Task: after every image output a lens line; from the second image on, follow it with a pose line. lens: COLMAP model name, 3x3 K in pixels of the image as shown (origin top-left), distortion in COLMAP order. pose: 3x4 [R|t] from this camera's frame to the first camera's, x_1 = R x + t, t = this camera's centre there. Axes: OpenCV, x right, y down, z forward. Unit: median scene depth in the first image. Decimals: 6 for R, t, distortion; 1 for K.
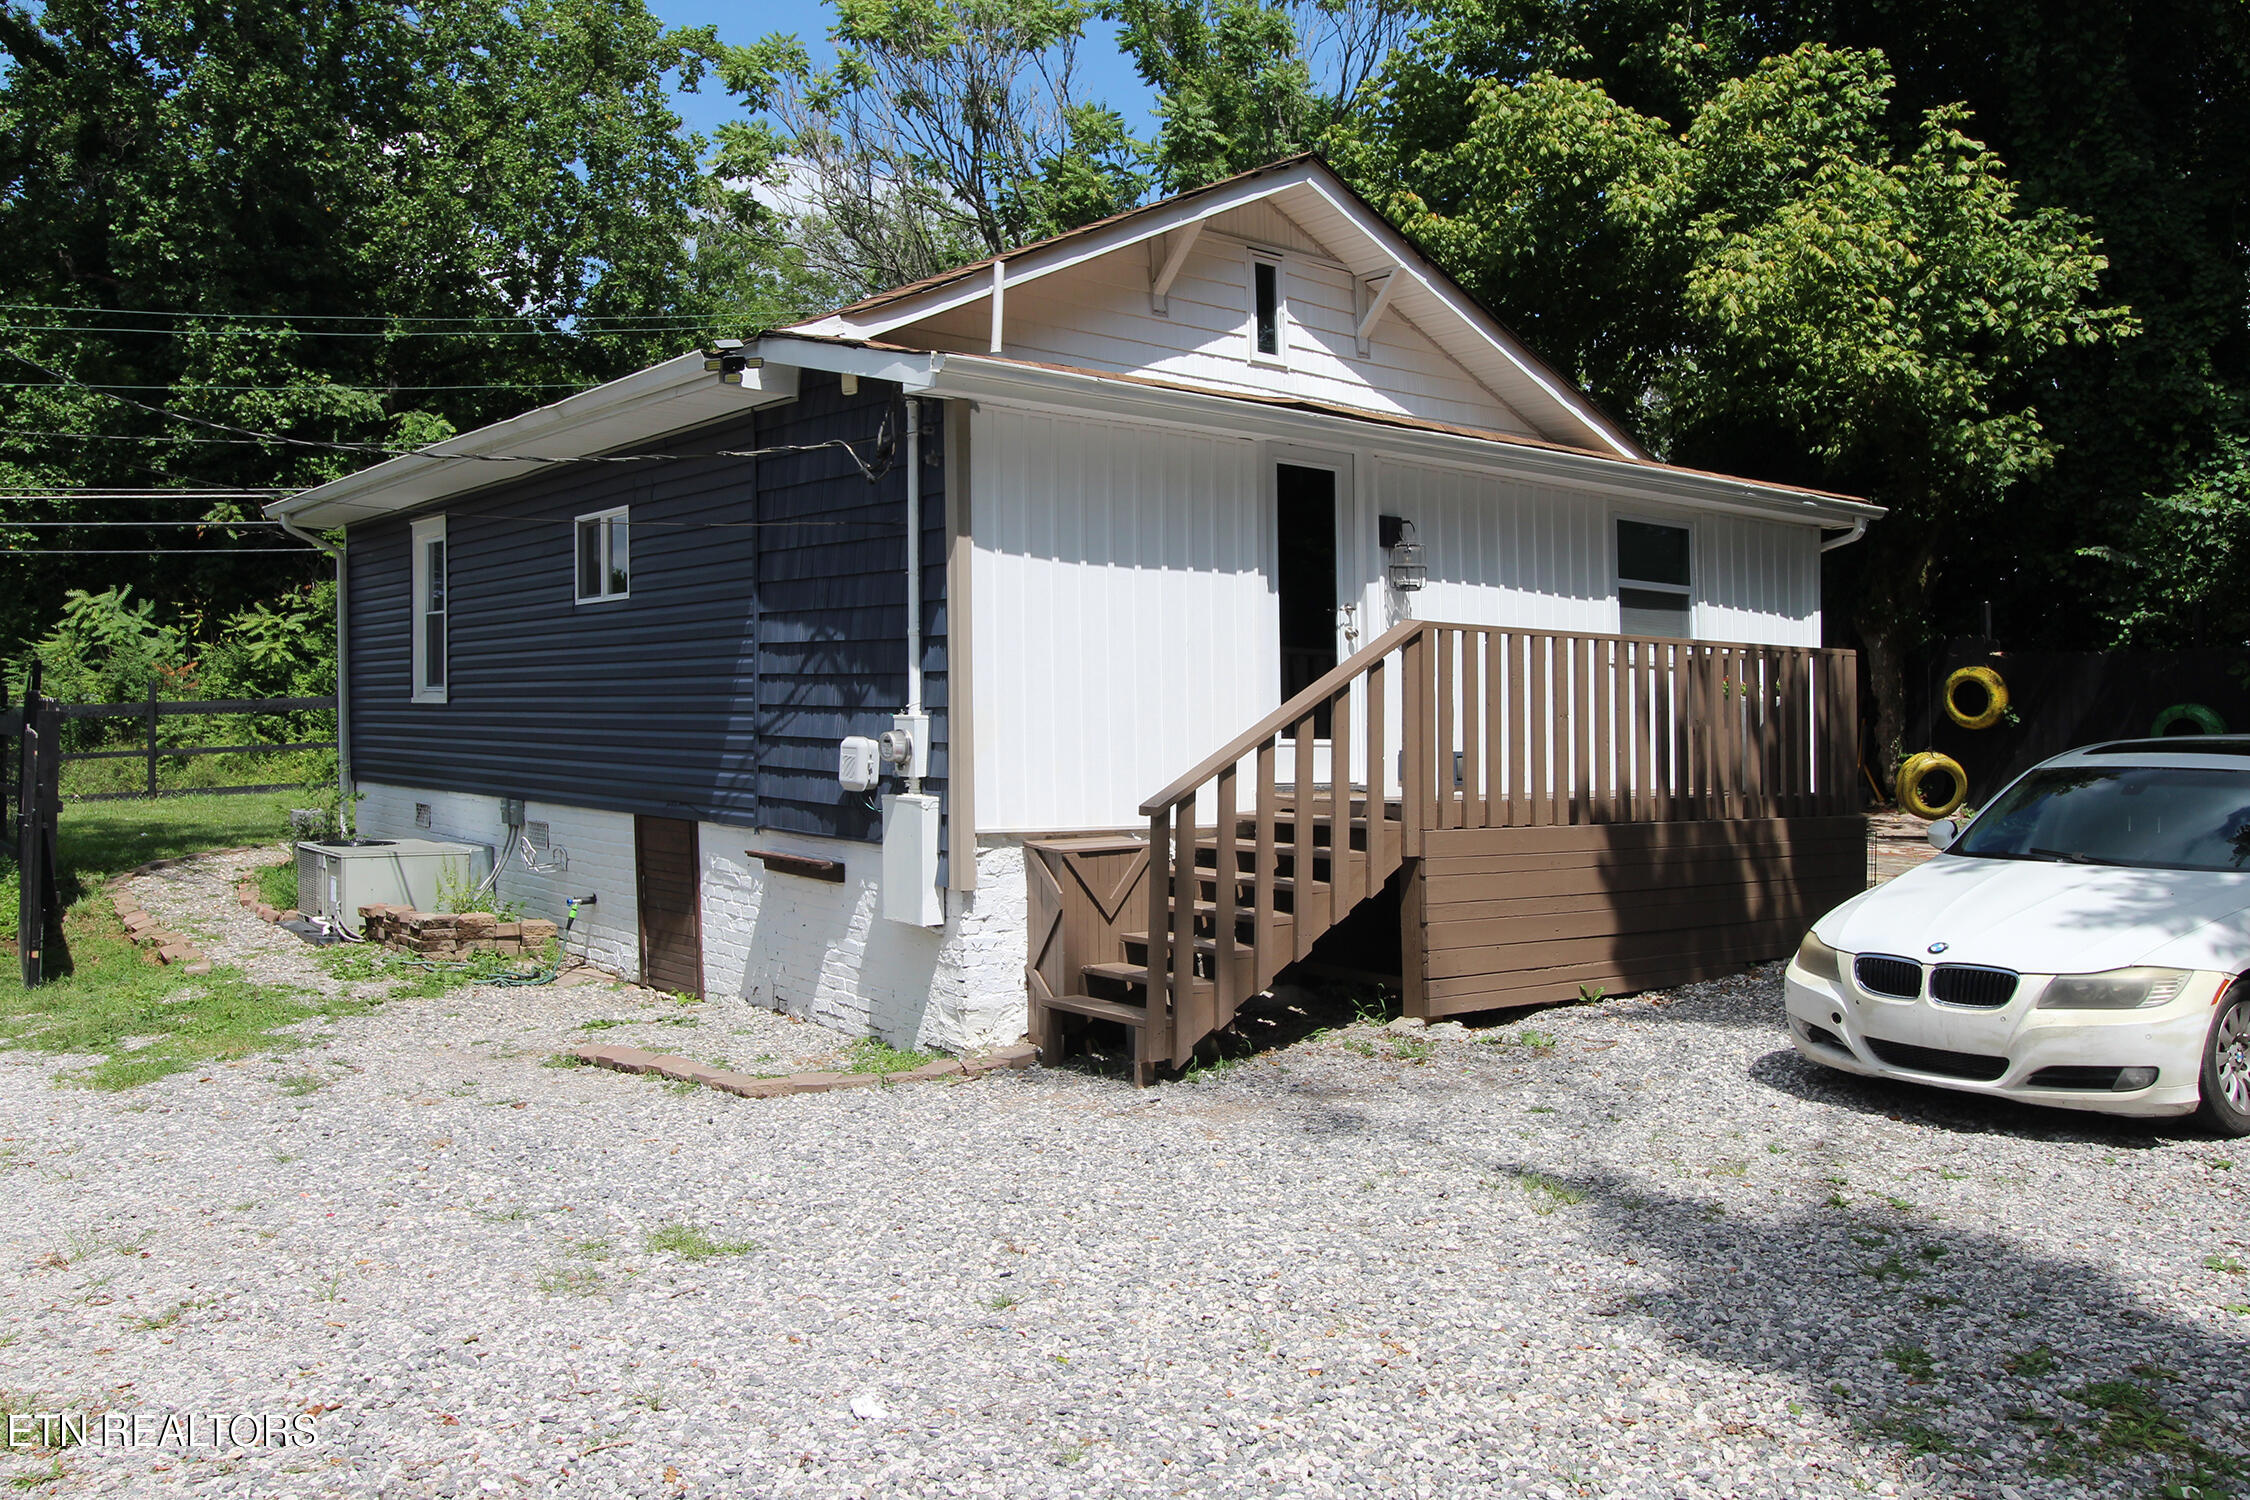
lens RADIAL K [[1795.1, 0, 1125.0], [0, 1795.1, 750.0], [0, 0, 1]] dist [0.010708, 0.000076]
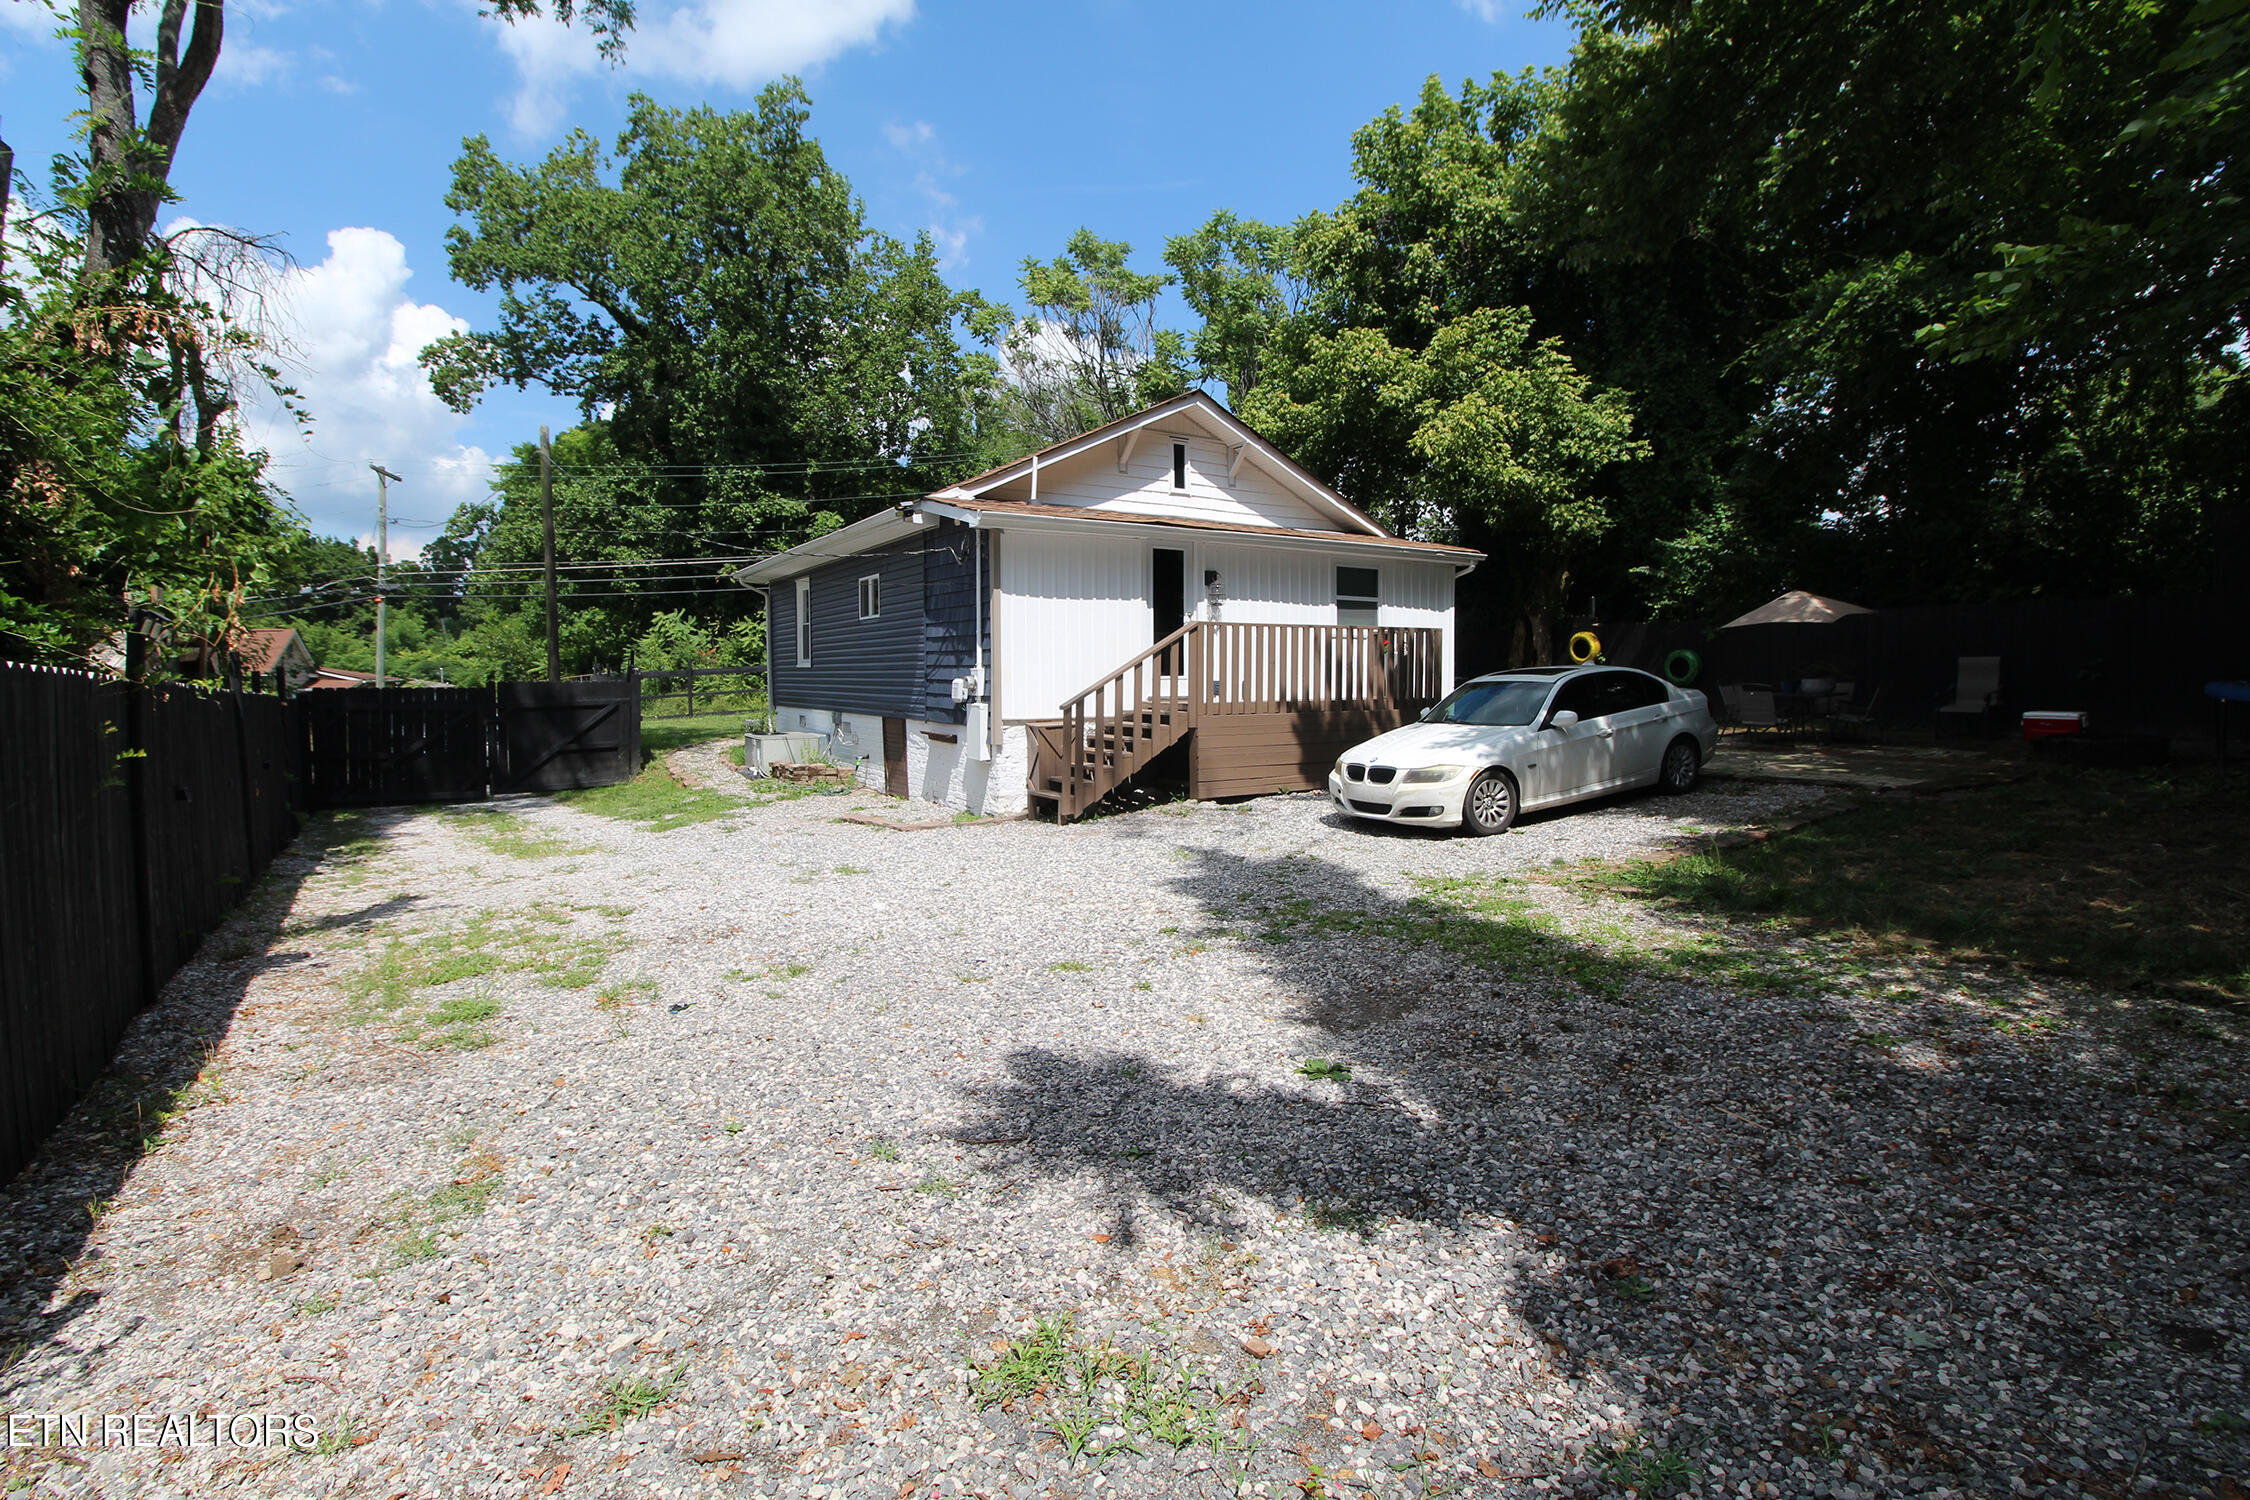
lens RADIAL K [[1070.9, 0, 1099.1], [0, 1070.9, 711.4], [0, 0, 1]] dist [-0.001864, -0.000270]
pose [[0.989512, -0.013830, -0.143784, 0.158710], [0.016949, 0.999646, 0.020489, 0.006712], [0.143450, -0.022711, 0.989397, -0.224143]]
